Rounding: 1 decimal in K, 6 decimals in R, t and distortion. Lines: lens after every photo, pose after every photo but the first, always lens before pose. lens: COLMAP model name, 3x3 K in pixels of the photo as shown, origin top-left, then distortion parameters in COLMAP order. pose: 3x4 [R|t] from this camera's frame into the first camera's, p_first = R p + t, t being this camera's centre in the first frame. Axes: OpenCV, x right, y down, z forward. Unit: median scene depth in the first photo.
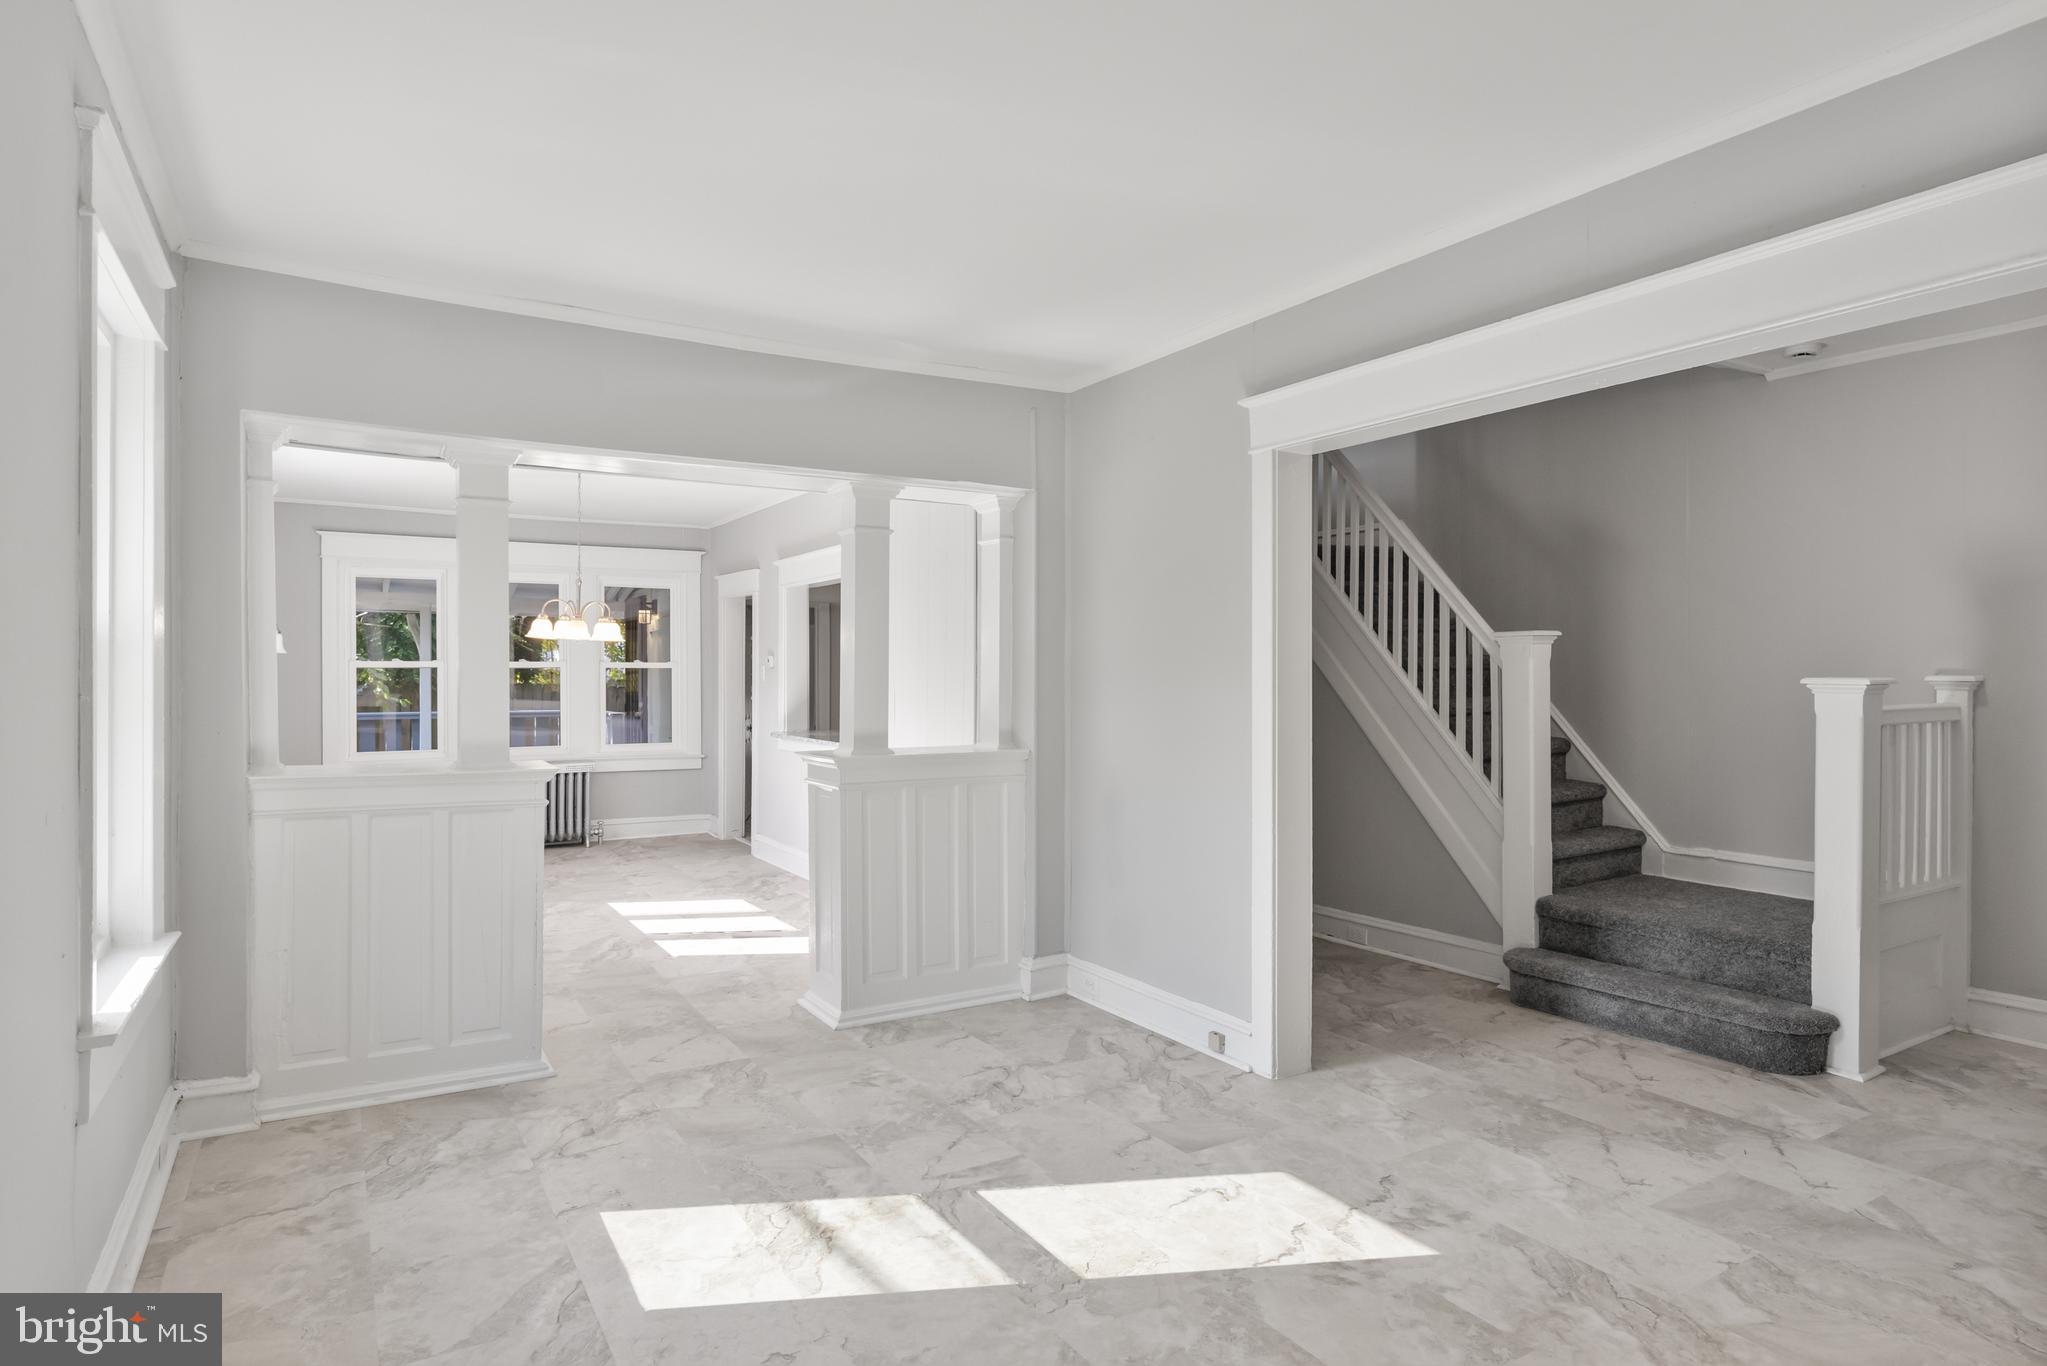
lens RADIAL K [[1128.4, 0, 1035.5], [0, 1128.4, 680.9], [0, 0, 1]] dist [-0.004294, -0.000222]
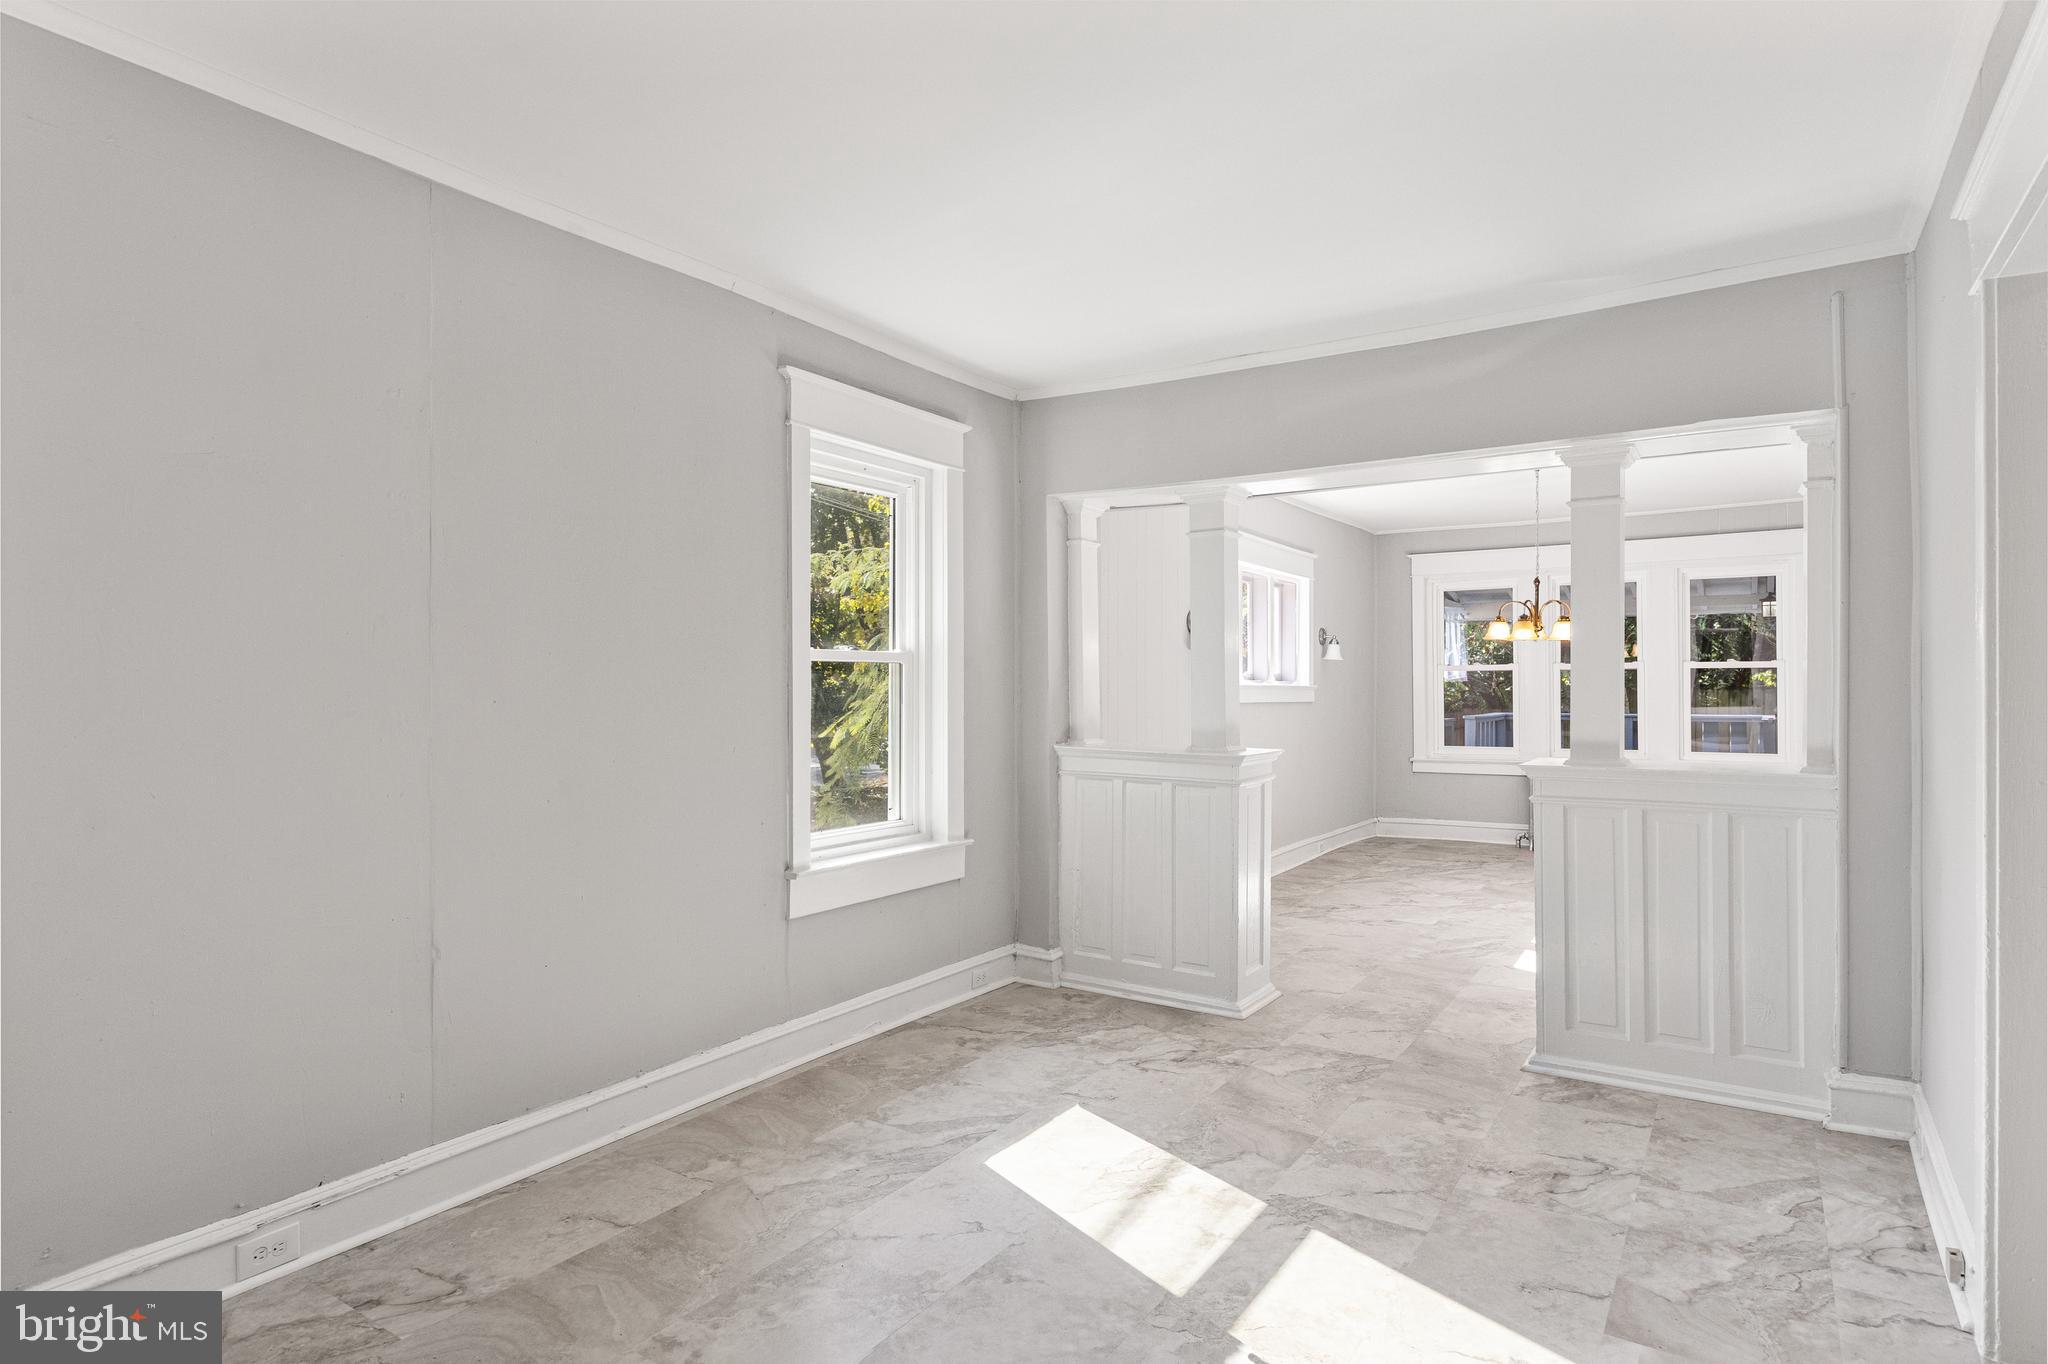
lens RADIAL K [[1128.9, 0, 1037.3], [0, 1128.9, 680.0], [0, 0, 1]] dist [-0.004294, -0.000222]
pose [[0.421070, -0.005501, -0.907011, 0.567667], [0.001663, 0.999985, -0.005292, 0.006674], [0.907027, 0.000720, 0.421073, 0.334091]]
